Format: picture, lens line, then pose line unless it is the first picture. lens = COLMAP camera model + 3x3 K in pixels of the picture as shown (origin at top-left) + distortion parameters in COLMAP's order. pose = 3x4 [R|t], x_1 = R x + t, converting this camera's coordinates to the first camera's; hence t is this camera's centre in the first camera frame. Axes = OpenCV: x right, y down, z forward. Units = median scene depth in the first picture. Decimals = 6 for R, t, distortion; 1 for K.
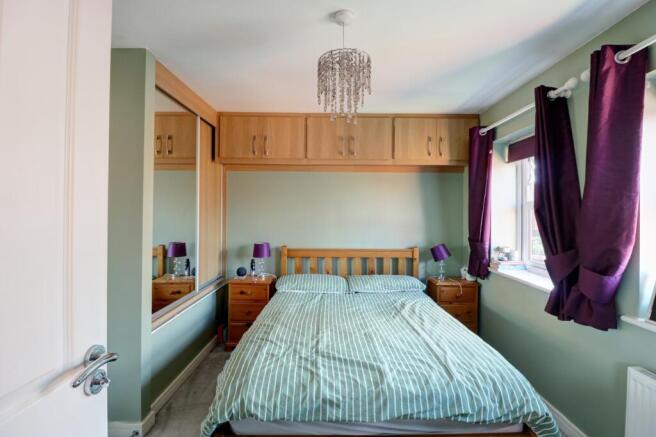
lens RADIAL K [[288.7, 0, 327.4], [0, 288.7, 210.4], [0, 0, 1]] dist [0.000403, 0.000049]
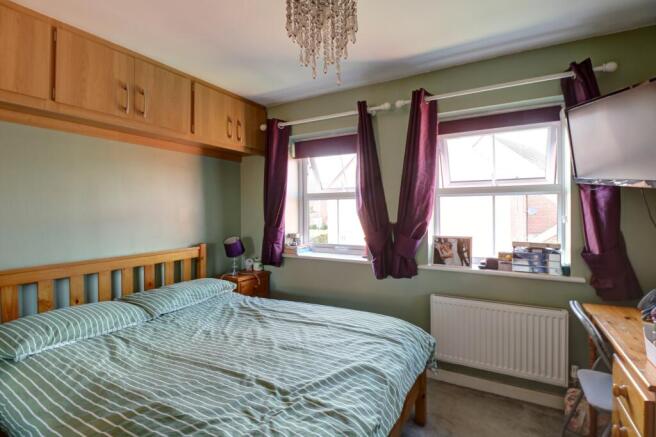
lens RADIAL K [[302.1, 0, 328.1], [0, 302.1, 210.3], [0, 0, 1]] dist [-0.003984, -0.001001]
pose [[0.520597, -0.011144, 0.853730, -0.307159], [0.001481, 0.999925, 0.012150, 0.022331], [-0.853801, -0.005060, 0.520575, 0.277053]]
